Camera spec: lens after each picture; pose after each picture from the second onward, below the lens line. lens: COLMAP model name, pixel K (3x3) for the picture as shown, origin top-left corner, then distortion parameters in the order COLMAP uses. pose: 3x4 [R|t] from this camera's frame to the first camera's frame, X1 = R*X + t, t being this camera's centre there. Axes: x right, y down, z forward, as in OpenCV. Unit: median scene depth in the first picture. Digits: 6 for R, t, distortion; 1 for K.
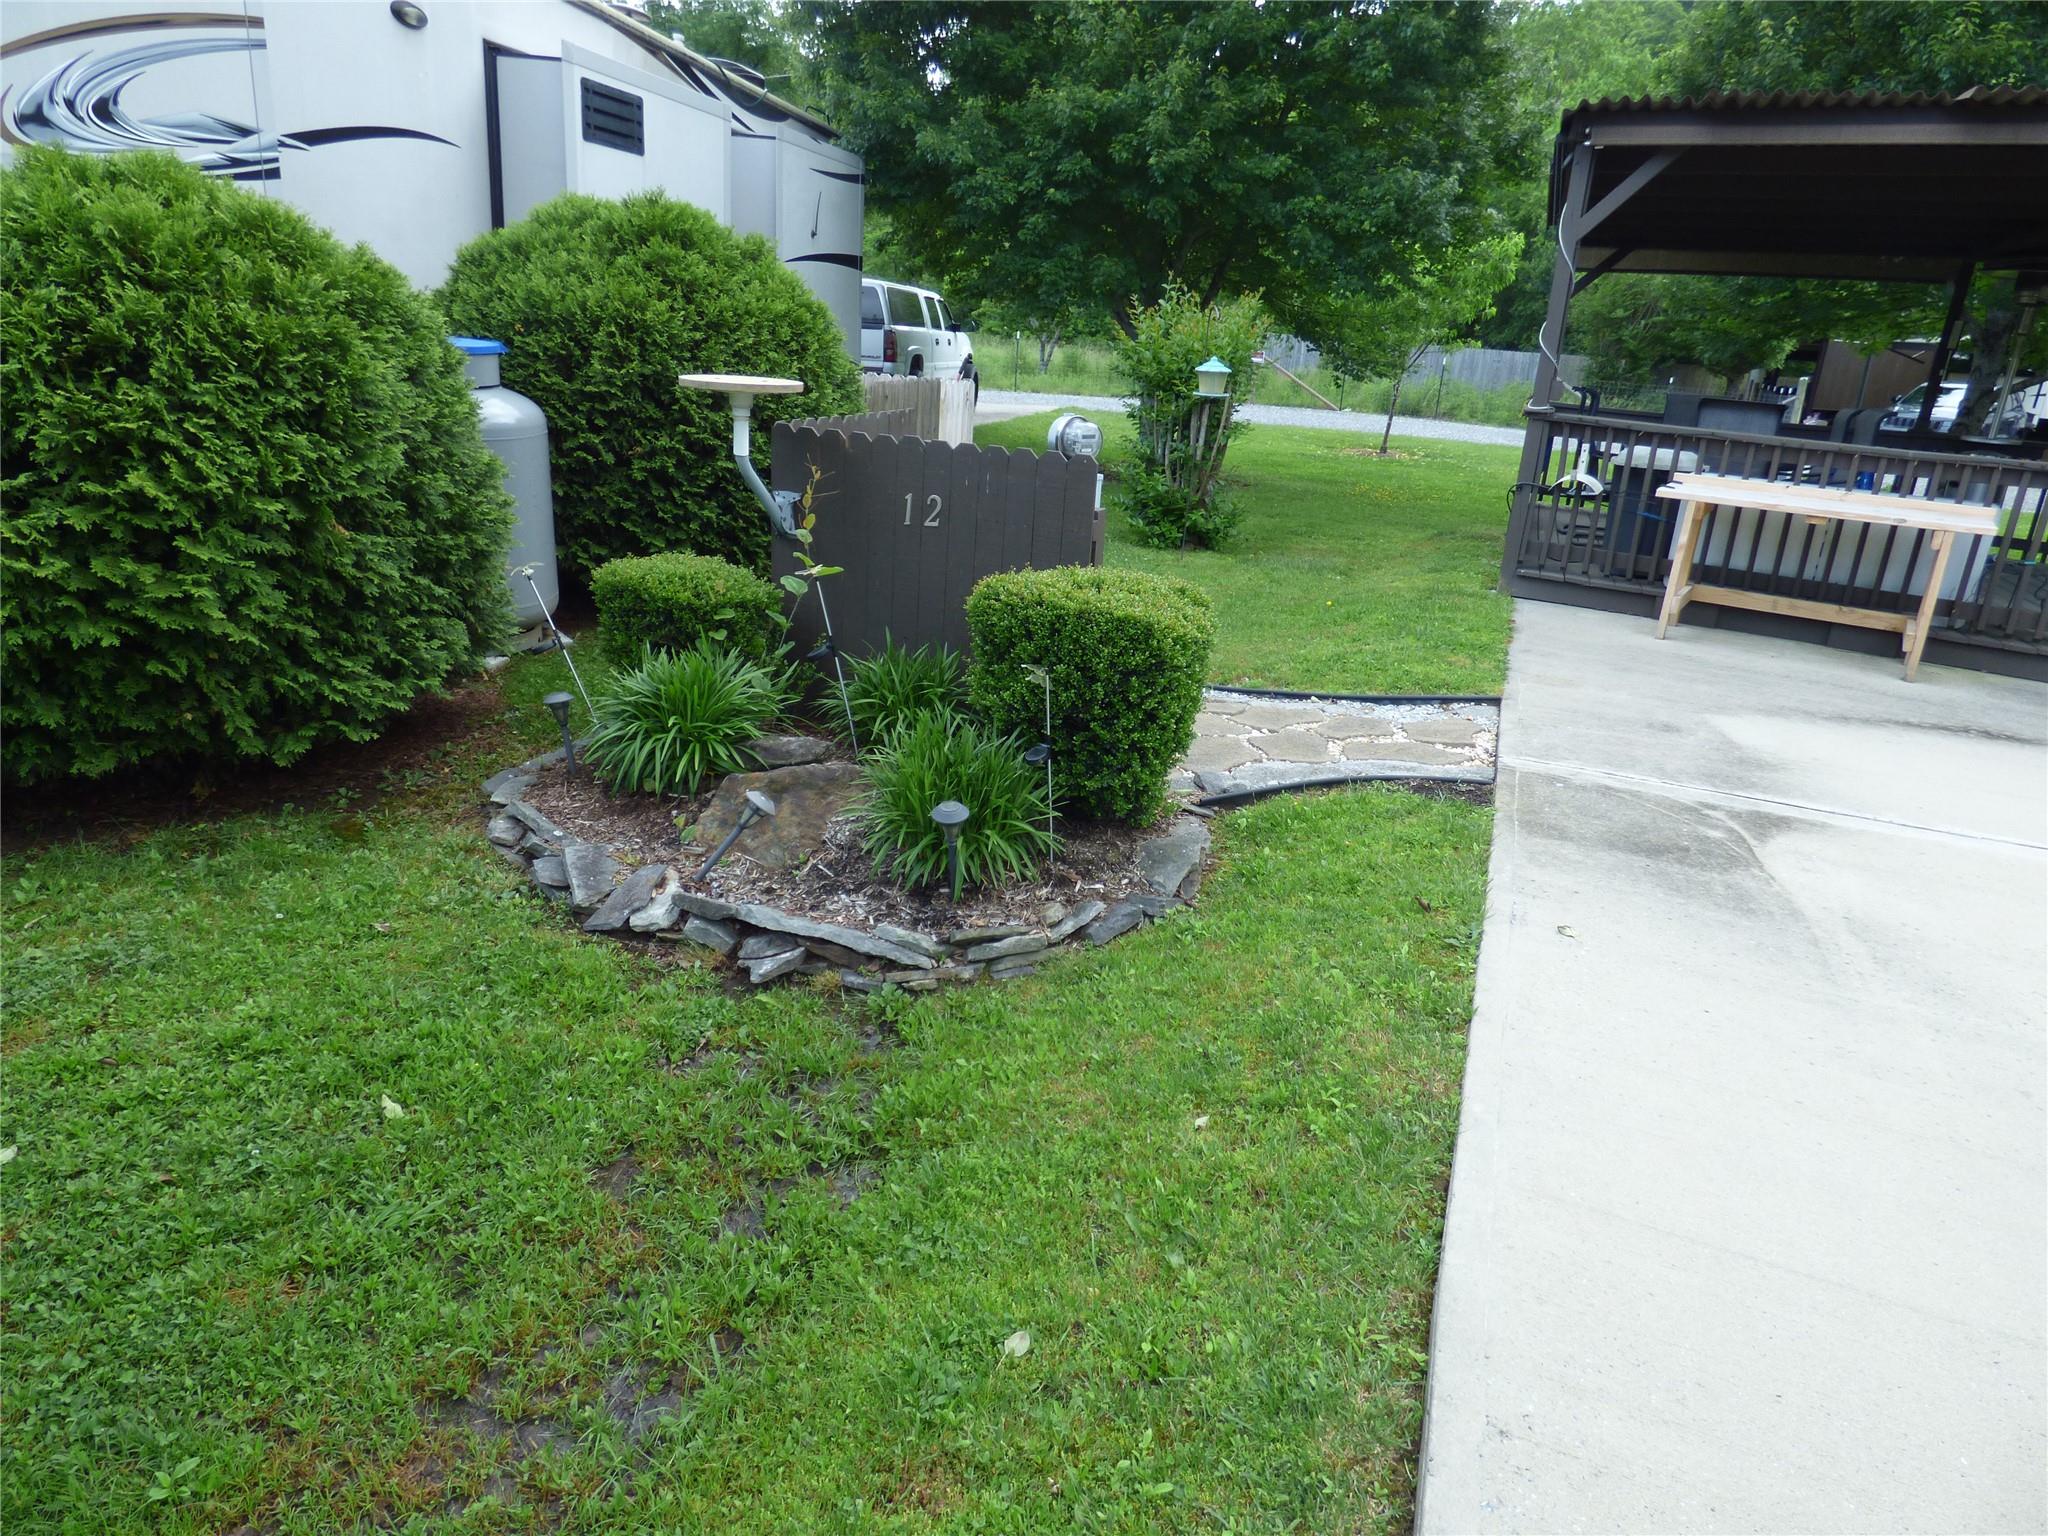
lens RADIAL K [[1256.5, 0, 1016.0], [0, 1256.5, 766.7], [0, 0, 1]] dist [-0.019849, 0.002273]
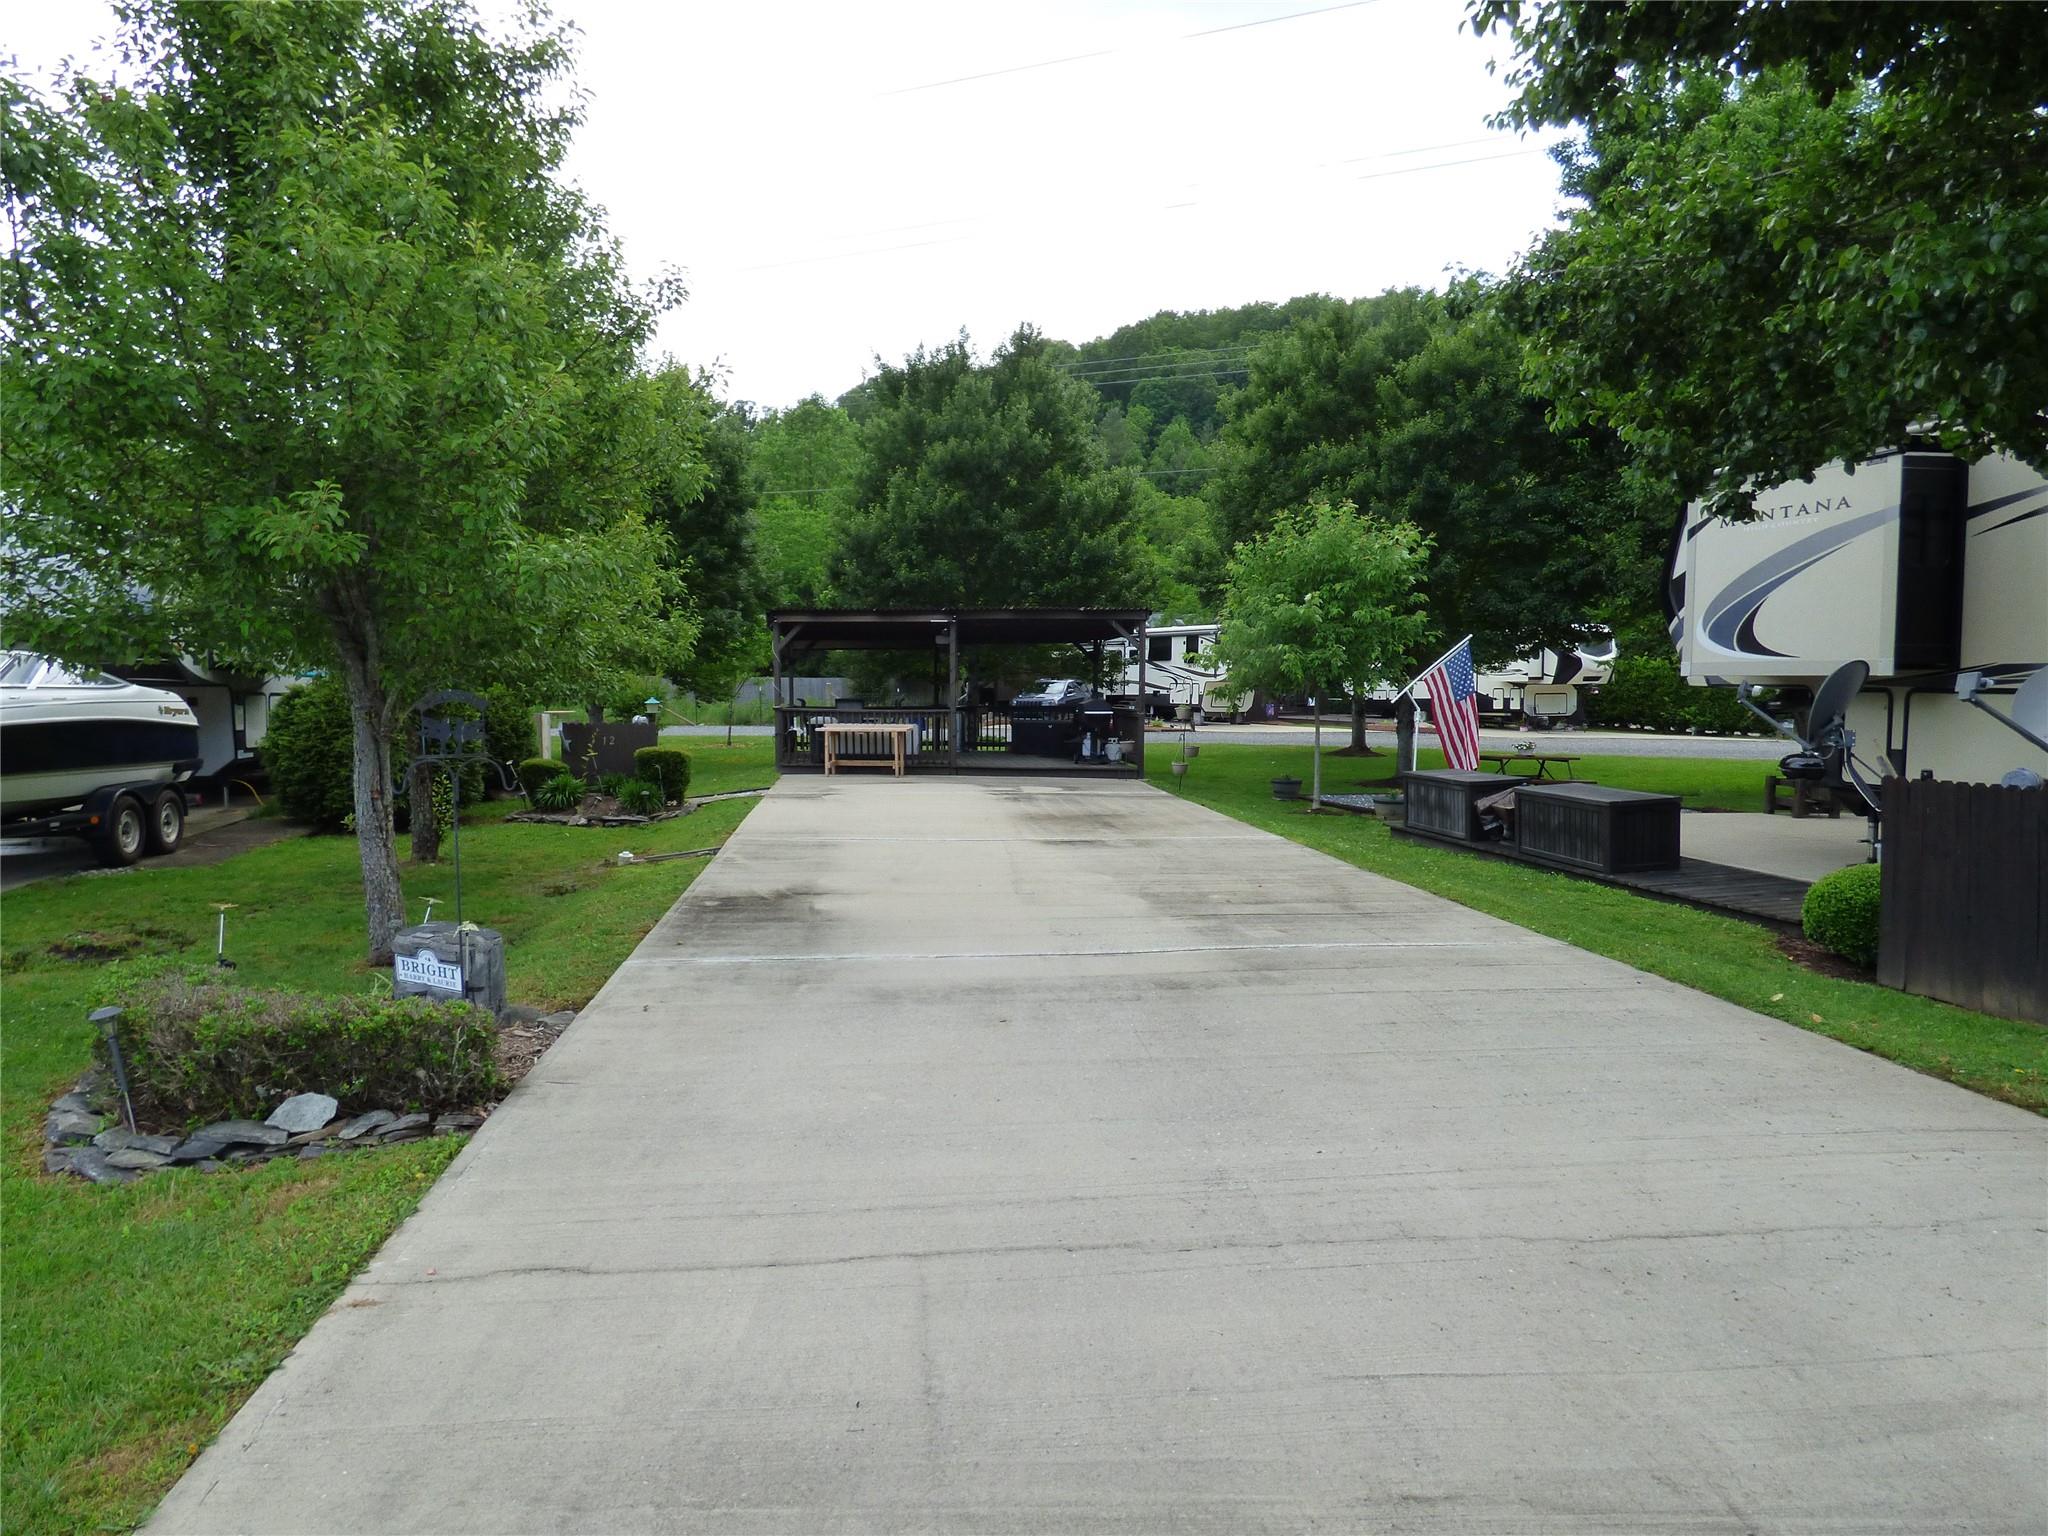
lens RADIAL K [[1256.5, 0, 1016.0], [0, 1256.5, 766.7], [0, 0, 1]] dist [-0.019849, 0.002273]
pose [[0.874282, -0.091541, 0.476708, -0.485448], [0.207581, 0.958238, -0.196697, 0.525091], [-0.438794, 0.270924, 0.856773, -1.670235]]
